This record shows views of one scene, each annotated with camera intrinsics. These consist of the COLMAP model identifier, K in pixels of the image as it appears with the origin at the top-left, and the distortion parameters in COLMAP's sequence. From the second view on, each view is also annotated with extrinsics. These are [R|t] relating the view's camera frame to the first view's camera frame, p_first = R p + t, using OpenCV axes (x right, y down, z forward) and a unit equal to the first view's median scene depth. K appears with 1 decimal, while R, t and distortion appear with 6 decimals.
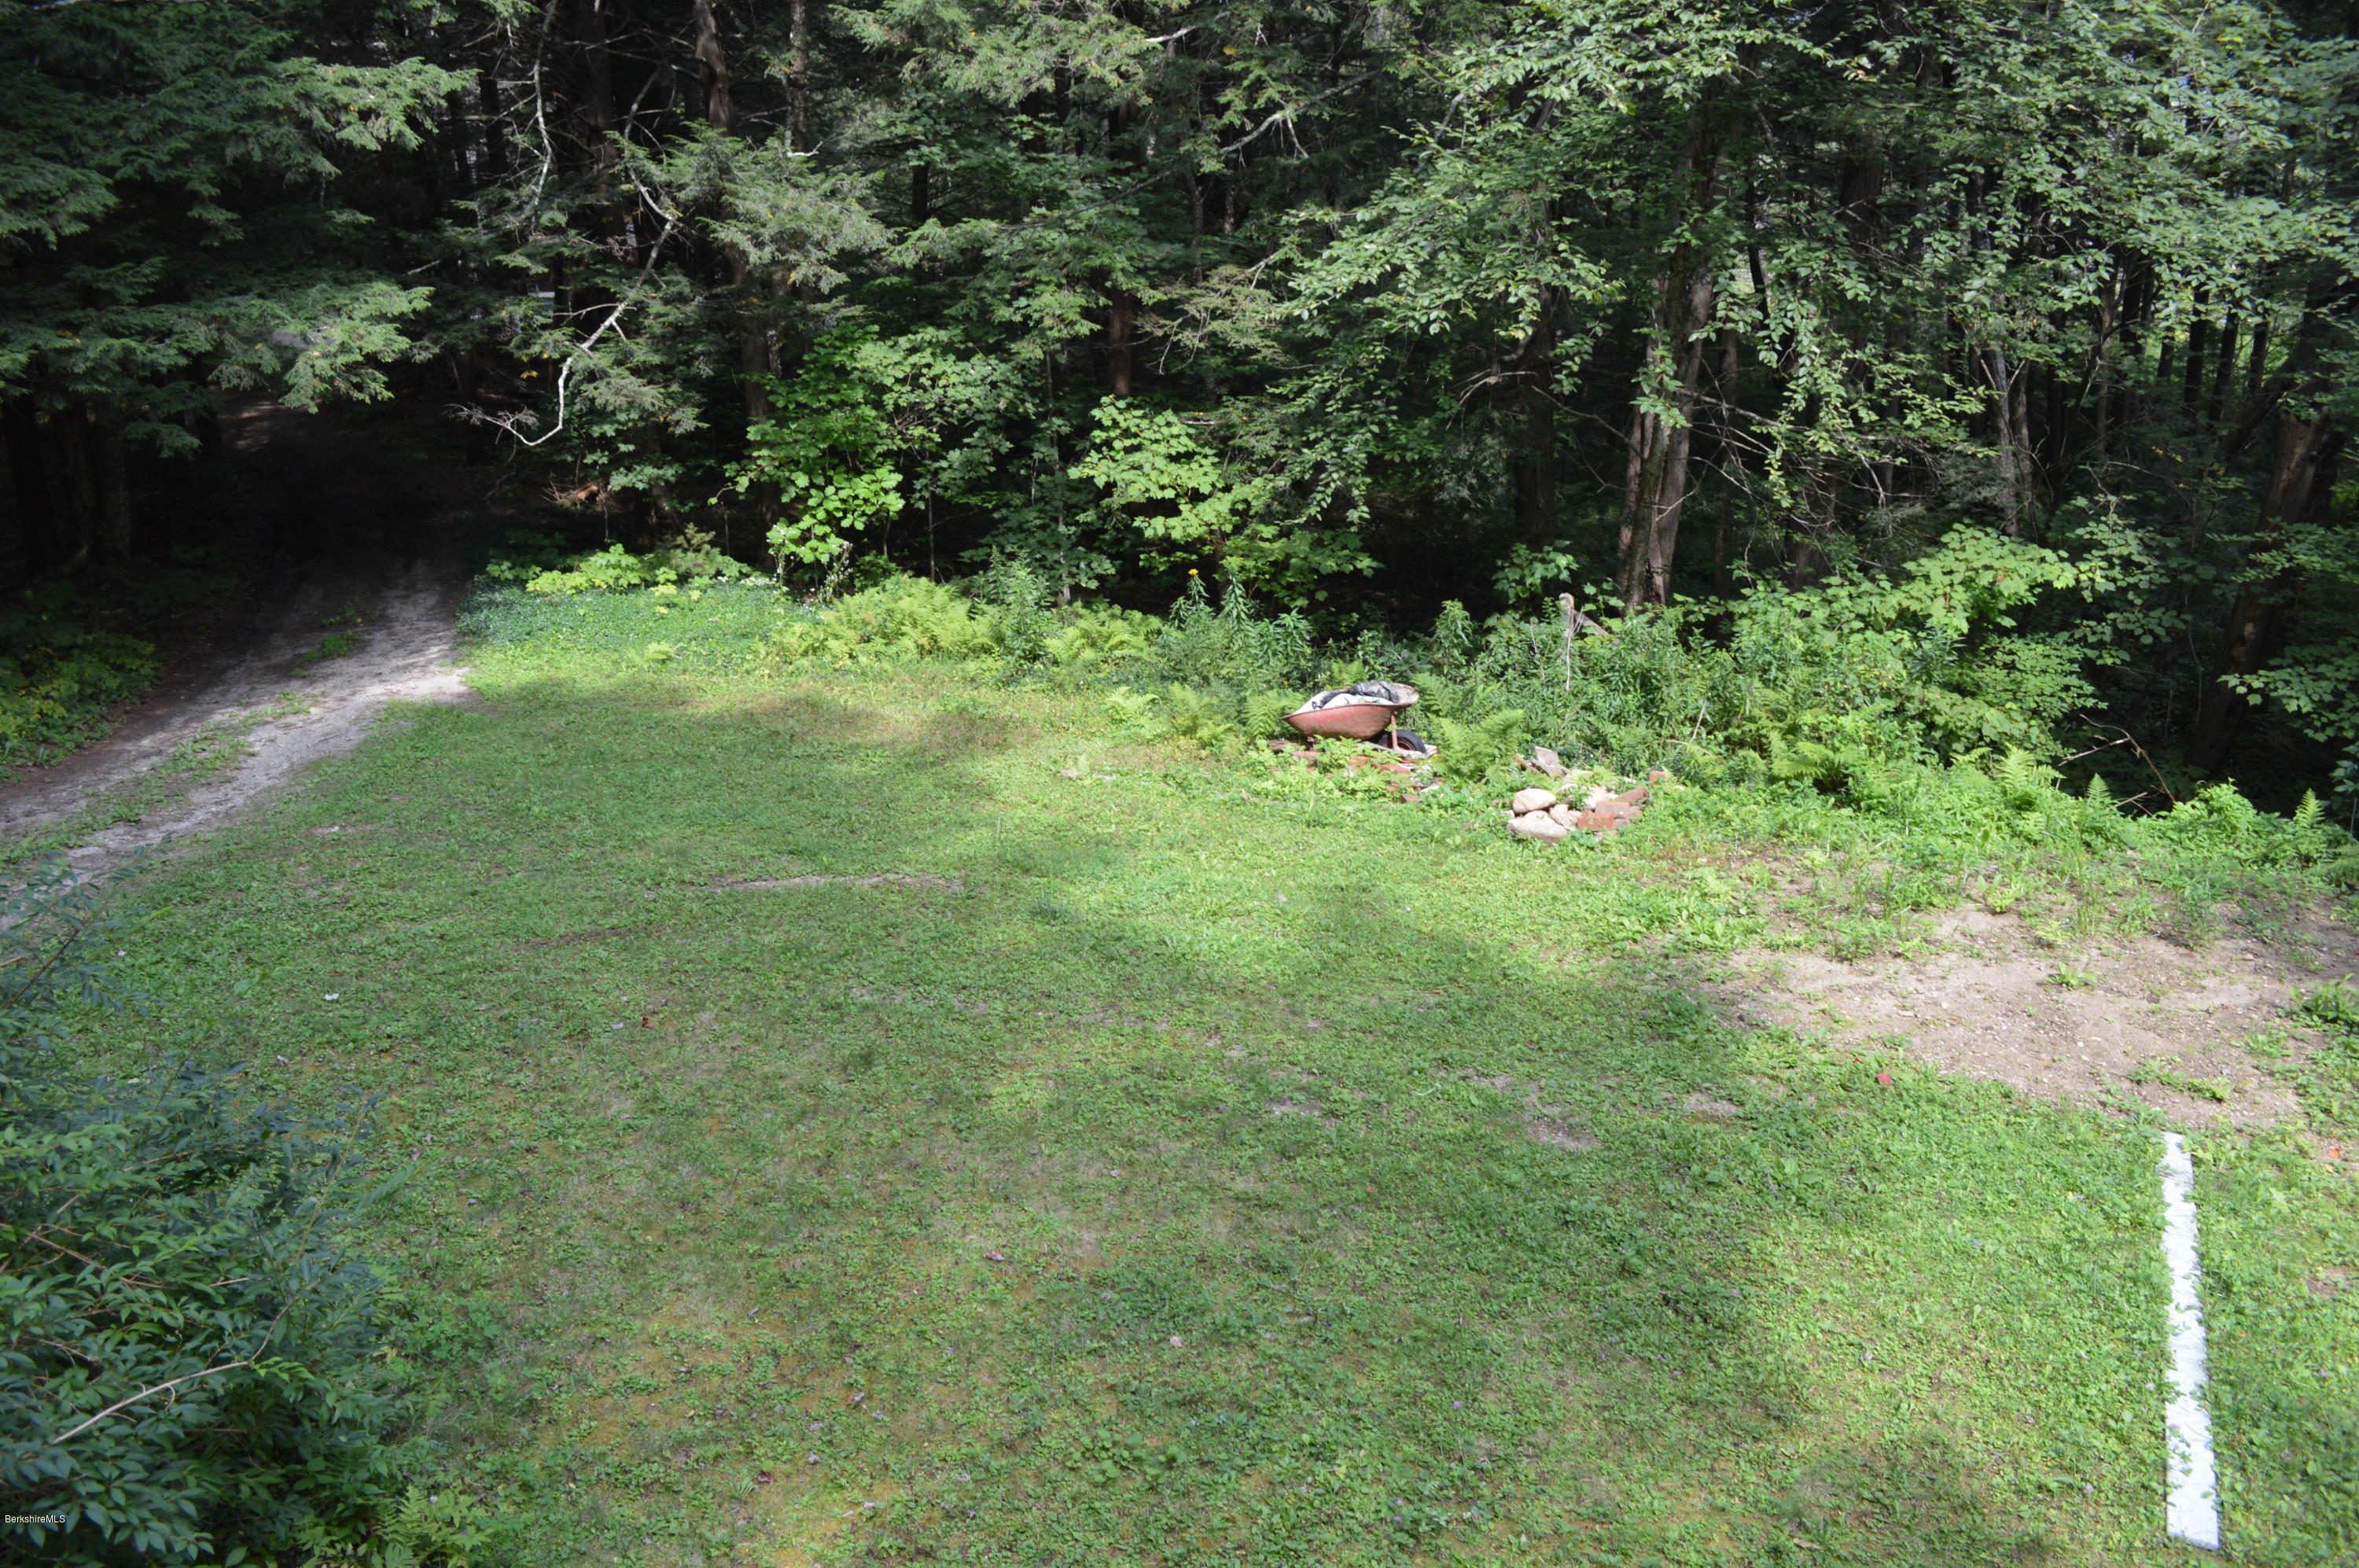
lens RADIAL K [[1895.3, 0, 1175.2], [0, 1895.3, 777.8], [0, 0, 1]] dist [-0.085889, 0.016808]
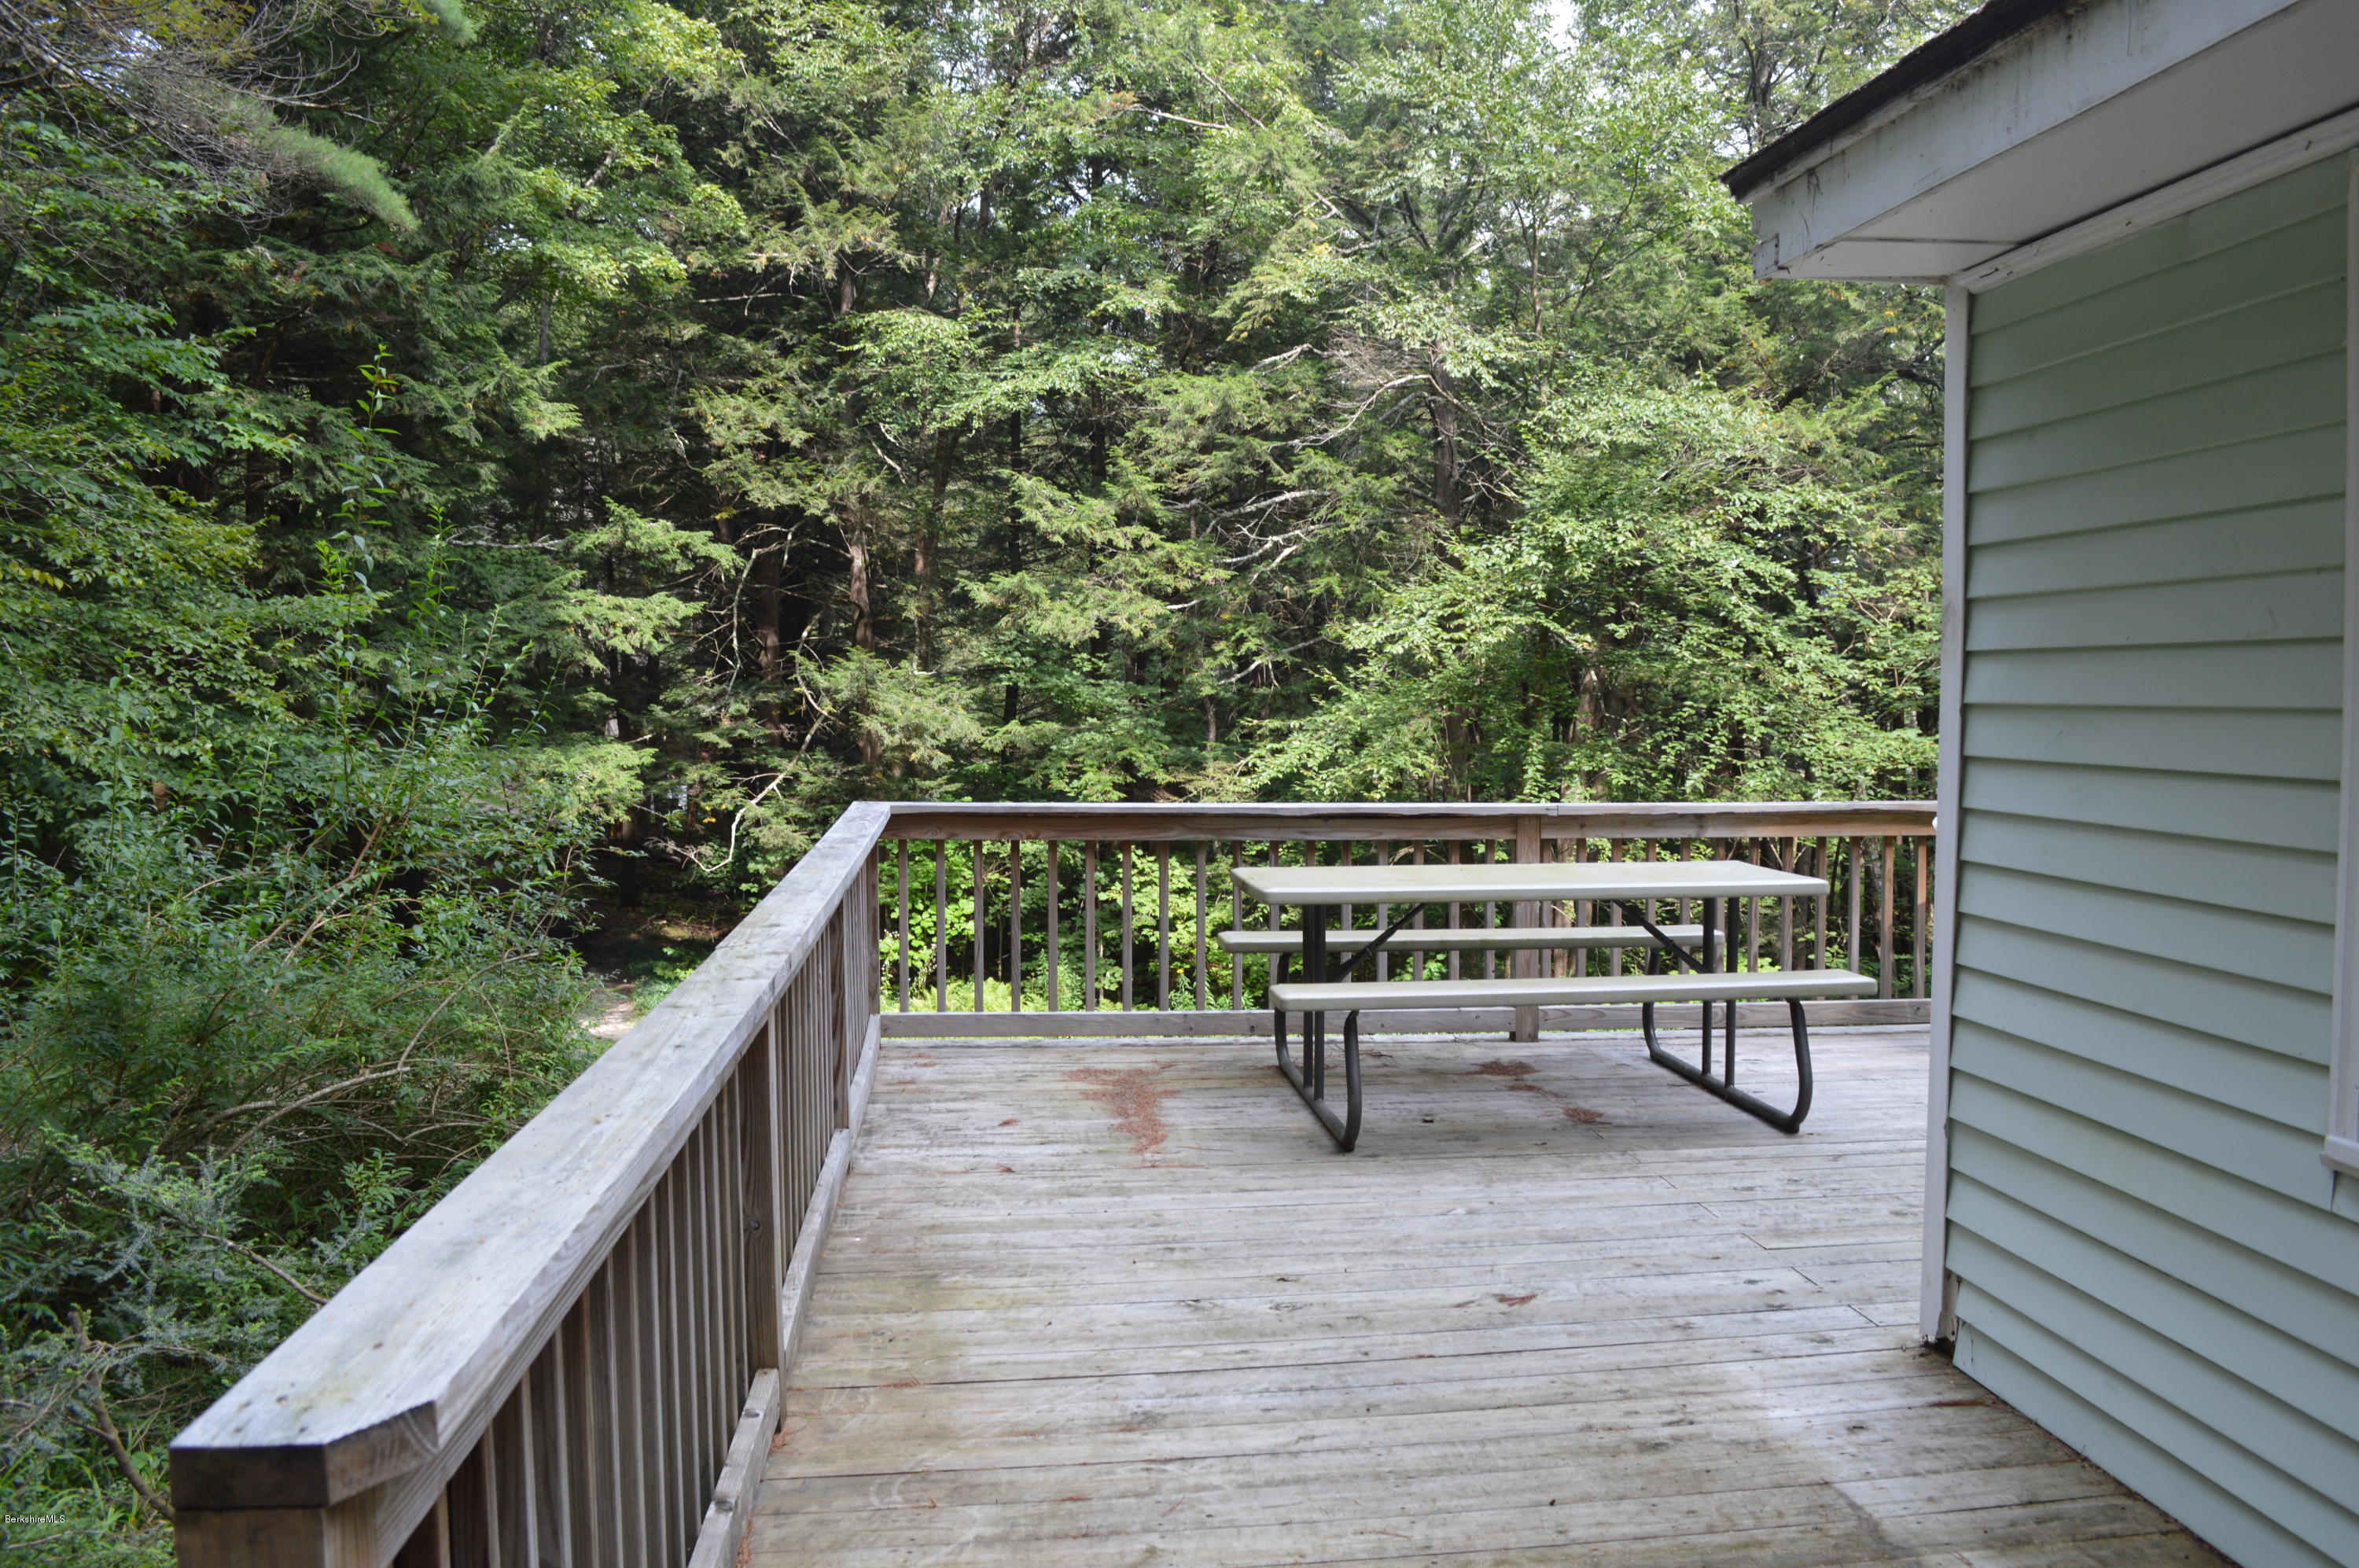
lens RADIAL K [[1895.3, 0, 1180.7], [0, 1895.3, 784.5], [0, 0, 1]] dist [-0.085889, 0.016808]
pose [[0.998402, 0.040787, -0.039126, 0.052627], [-0.049832, 0.961887, -0.268869, 0.124823], [0.026668, 0.270389, 0.962382, -0.353012]]
